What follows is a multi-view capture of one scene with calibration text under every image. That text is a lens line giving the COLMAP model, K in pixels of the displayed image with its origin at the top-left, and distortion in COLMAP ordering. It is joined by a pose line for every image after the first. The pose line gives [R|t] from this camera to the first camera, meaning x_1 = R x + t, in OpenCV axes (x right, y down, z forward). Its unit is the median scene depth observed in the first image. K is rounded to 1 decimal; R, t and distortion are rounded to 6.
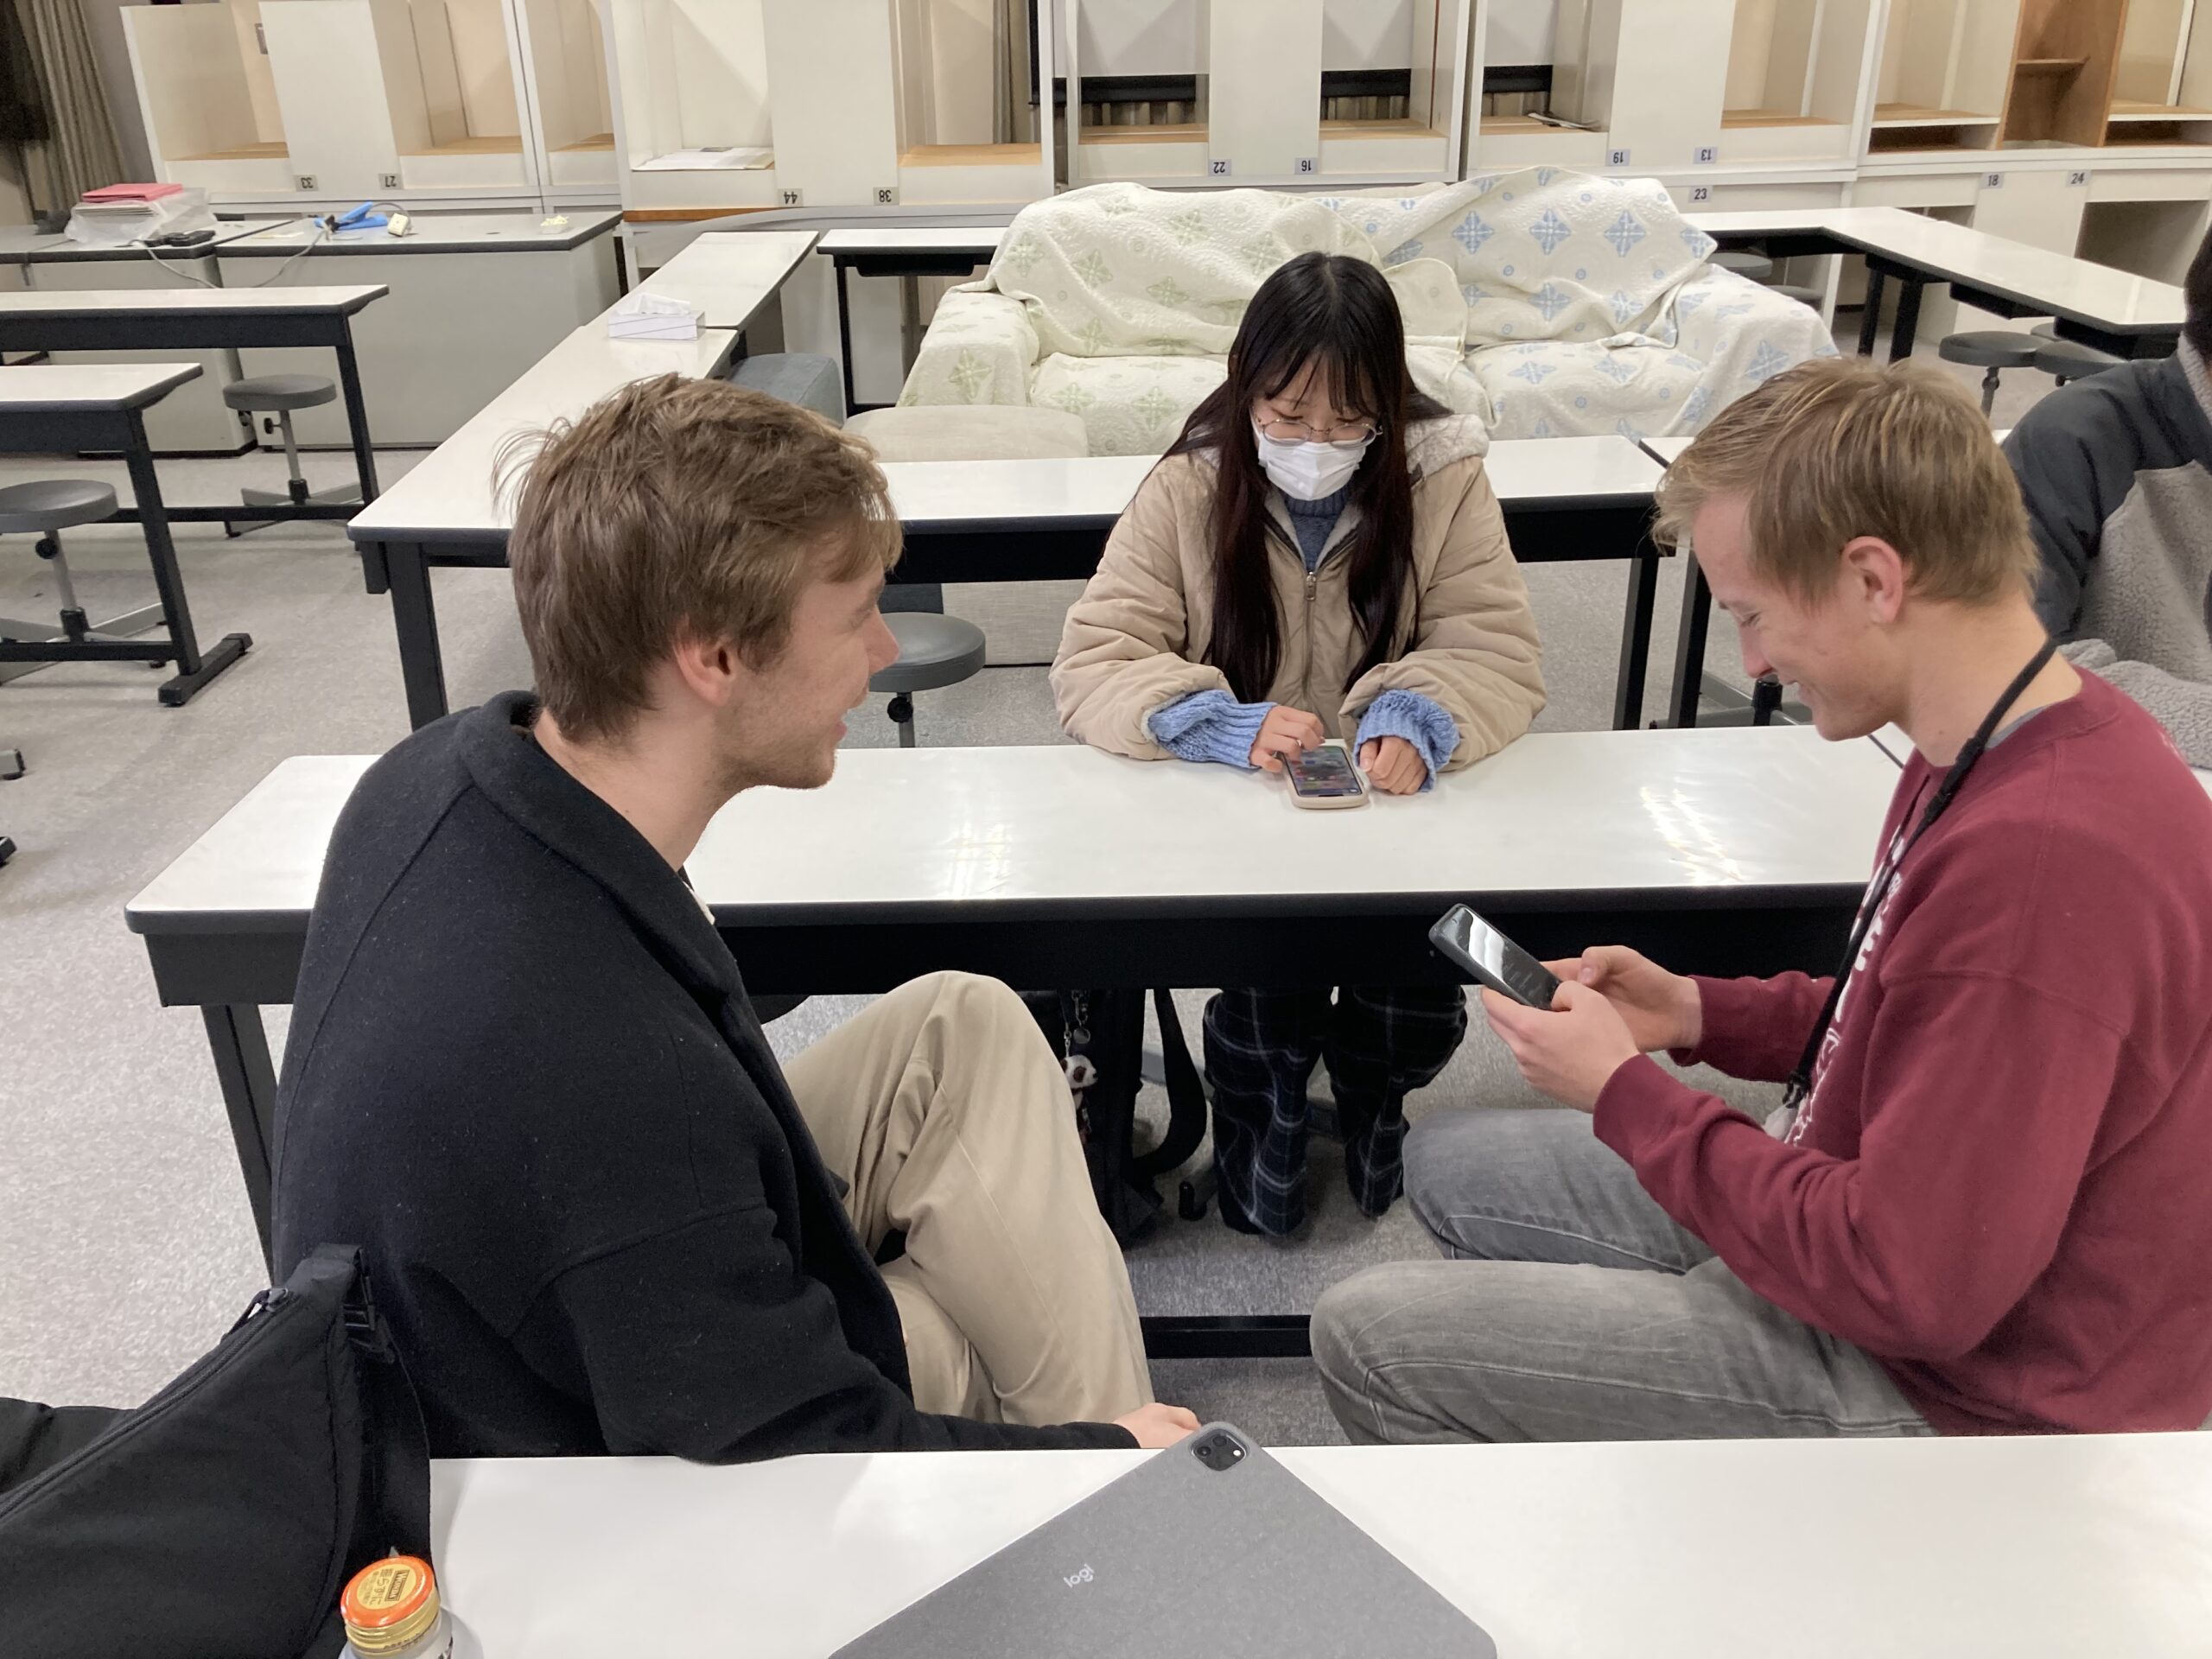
lens RADIAL K [[1815.8, 0, 1068.7], [0, 1815.8, 837.0], [0, 0, 1]] dist [0.021860, -0.020166]
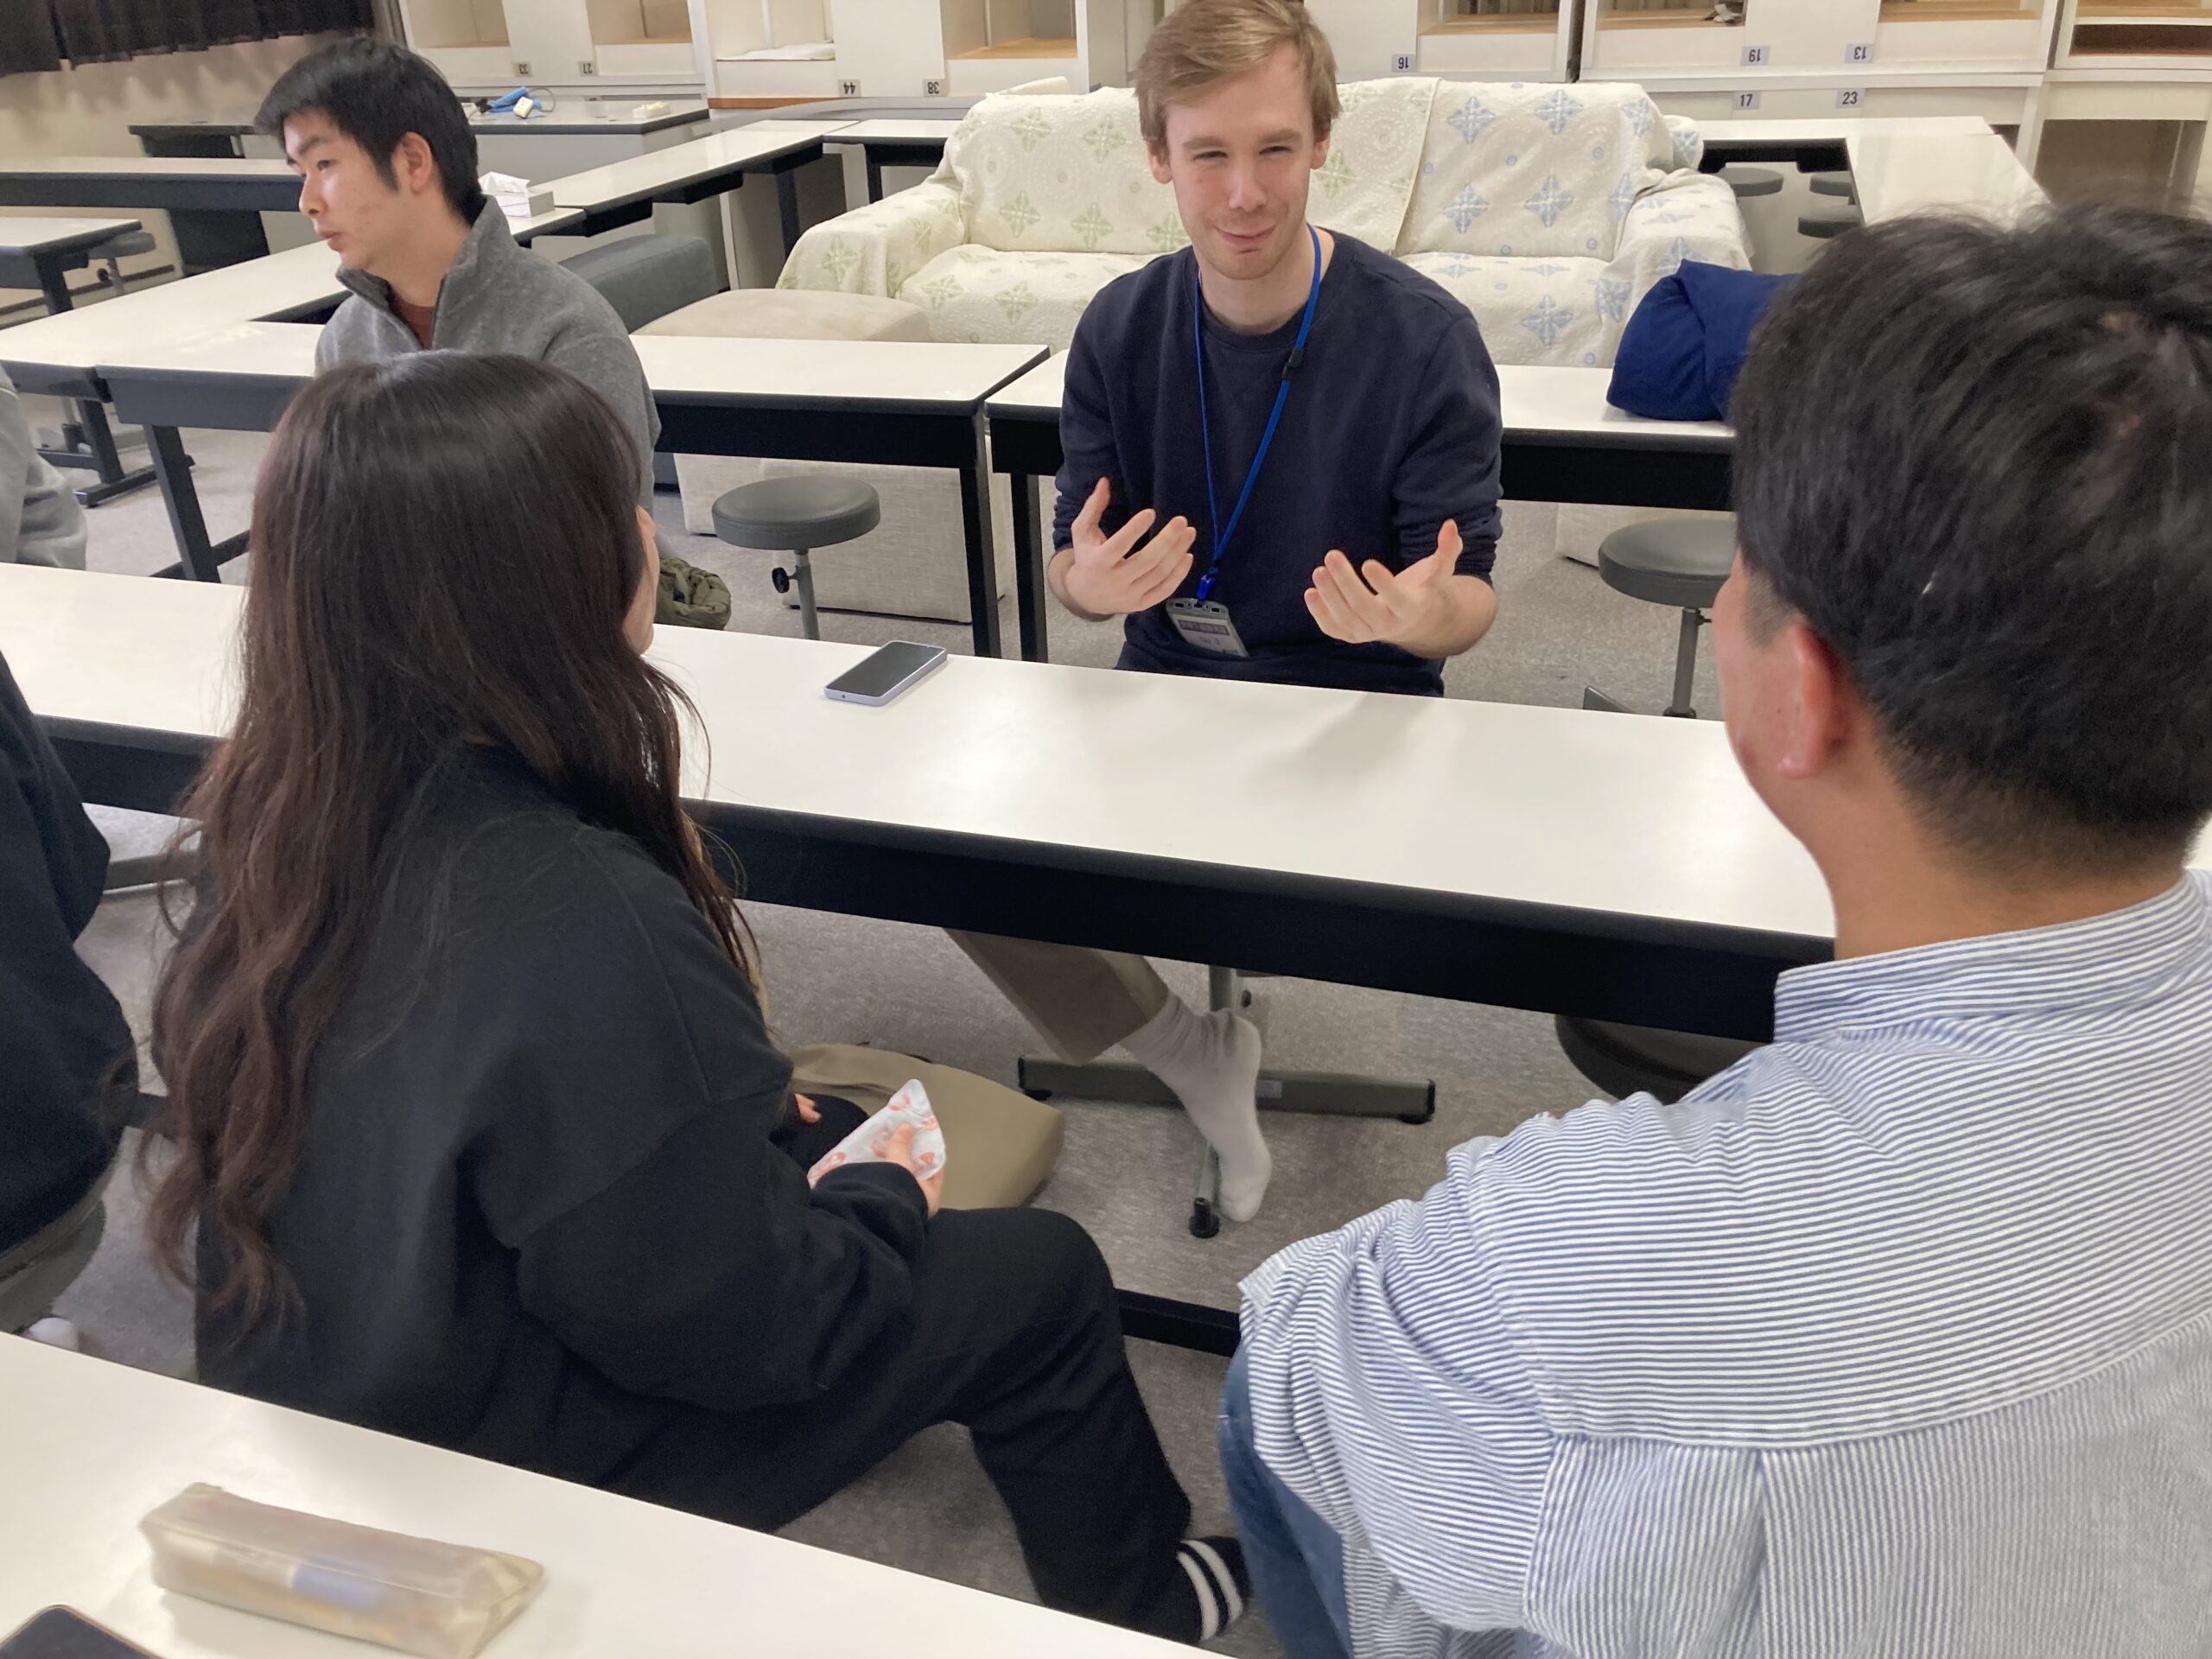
lens RADIAL K [[1815.8, 0, 1089.5], [0, 1815.8, 812.0], [0, 0, 1]] dist [0.021860, -0.020166]
pose [[0.946082, 0.131296, -0.296125, 0.346033], [-0.120172, 0.991198, 0.055542, -0.014914], [0.300811, -0.016961, 0.953533, 0.040325]]
